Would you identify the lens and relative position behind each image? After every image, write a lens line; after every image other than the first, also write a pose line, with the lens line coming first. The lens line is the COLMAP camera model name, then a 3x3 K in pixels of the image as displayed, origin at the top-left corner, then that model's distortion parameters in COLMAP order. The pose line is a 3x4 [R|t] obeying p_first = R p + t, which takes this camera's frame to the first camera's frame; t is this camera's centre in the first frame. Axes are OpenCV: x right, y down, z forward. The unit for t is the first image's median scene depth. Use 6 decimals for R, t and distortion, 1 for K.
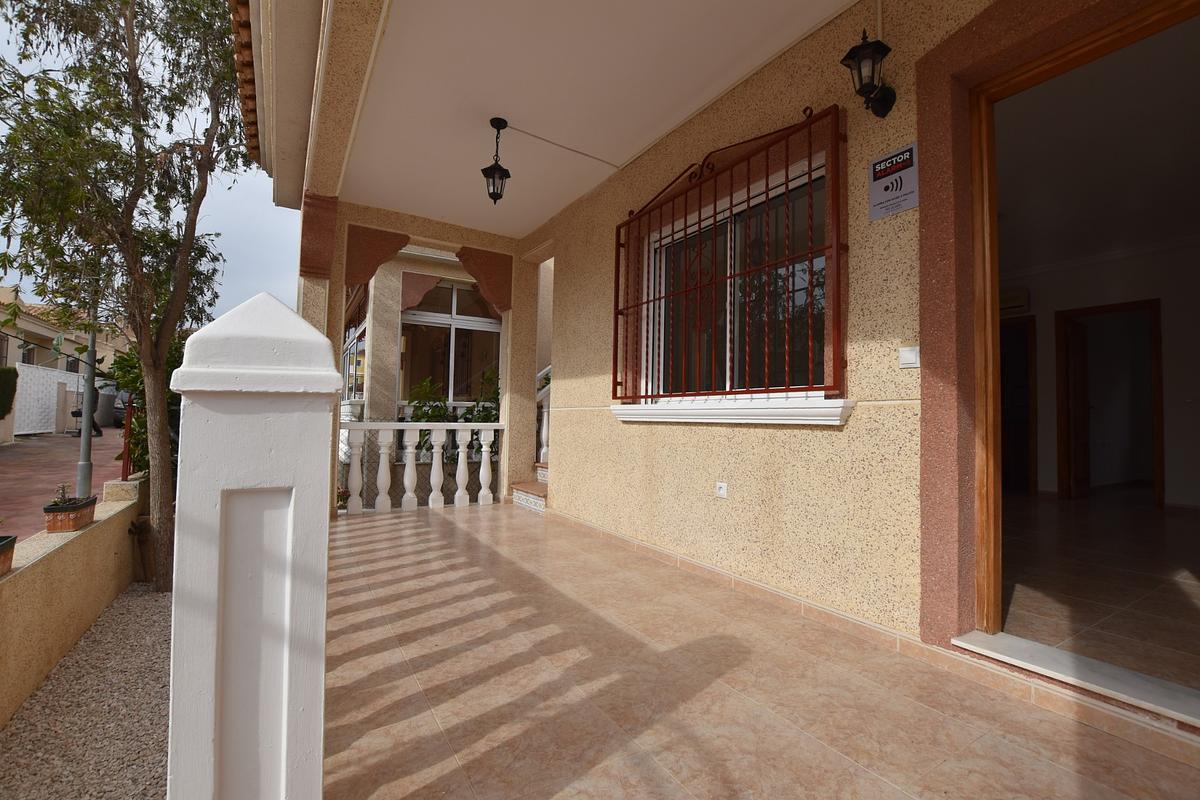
lens RADIAL K [[527.3, 0, 600.0], [0, 527.3, 400.0], [0, 0, 1]] dist [-0.038539, 0.008994]
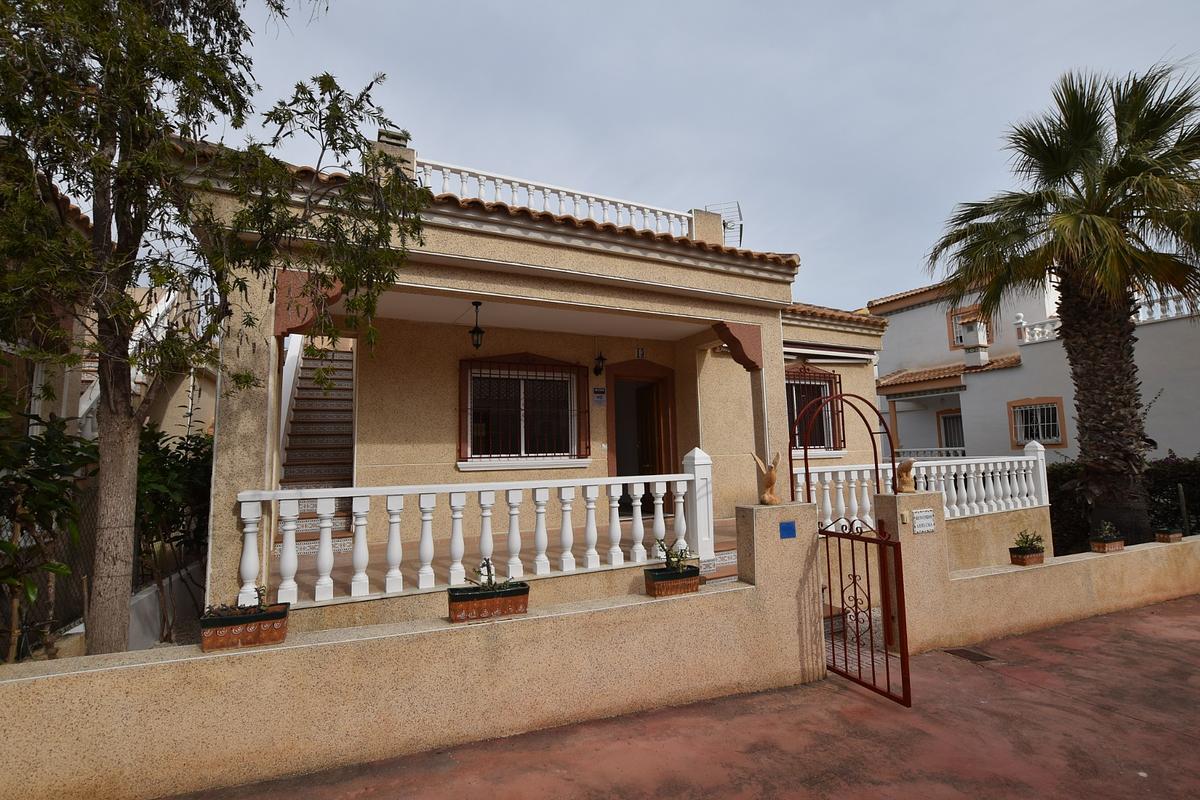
lens RADIAL K [[529.3, 0, 600.0], [0, 529.3, 400.0], [0, 0, 1]] dist [-0.038204, 0.008031]
pose [[0.099182, 0.078157, 0.991995, -1.687433], [-0.013397, 0.996925, -0.077206, -0.066911], [-0.994979, -0.005633, 0.099924, 0.363517]]
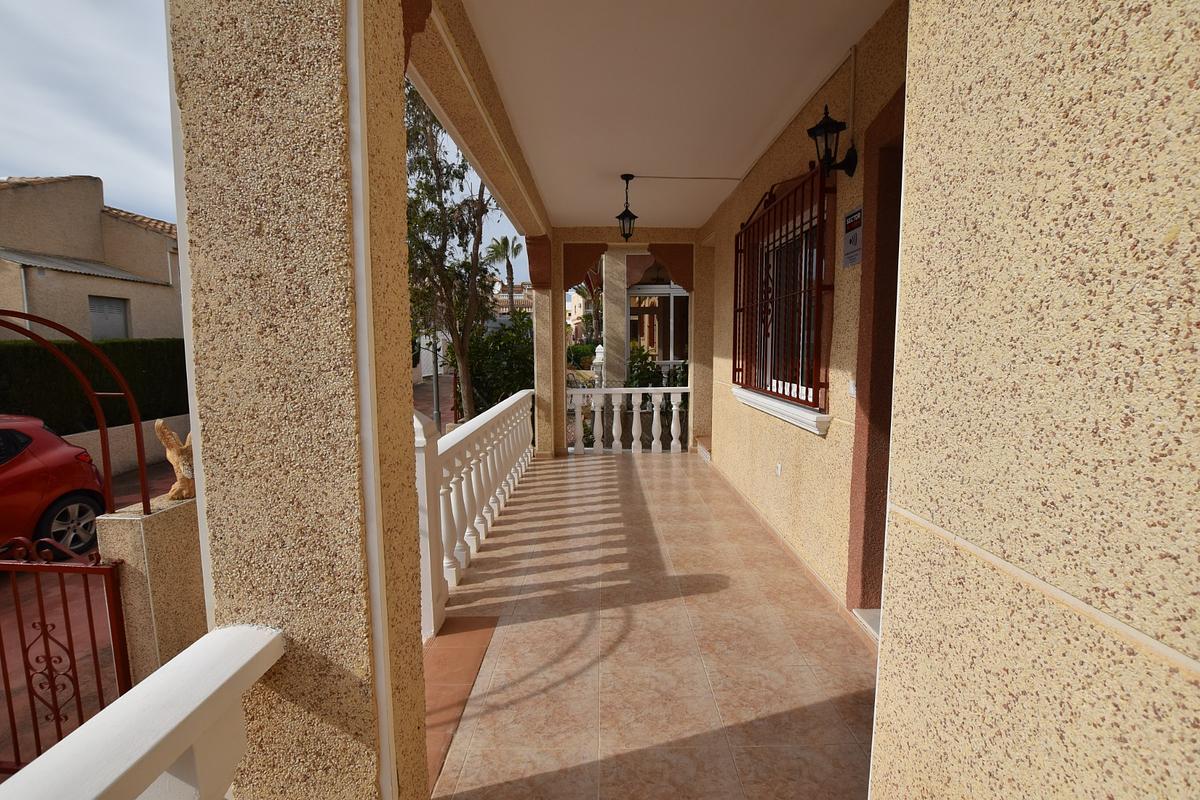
lens RADIAL K [[529.3, 0, 600.0], [0, 529.3, 400.0], [0, 0, 1]] dist [-0.038204, 0.008031]
pose [[0.852773, 0.028727, -0.521491, 0.400329], [0.044045, 0.990974, 0.126613, -0.130792], [0.520421, -0.130941, 0.843811, -0.194362]]
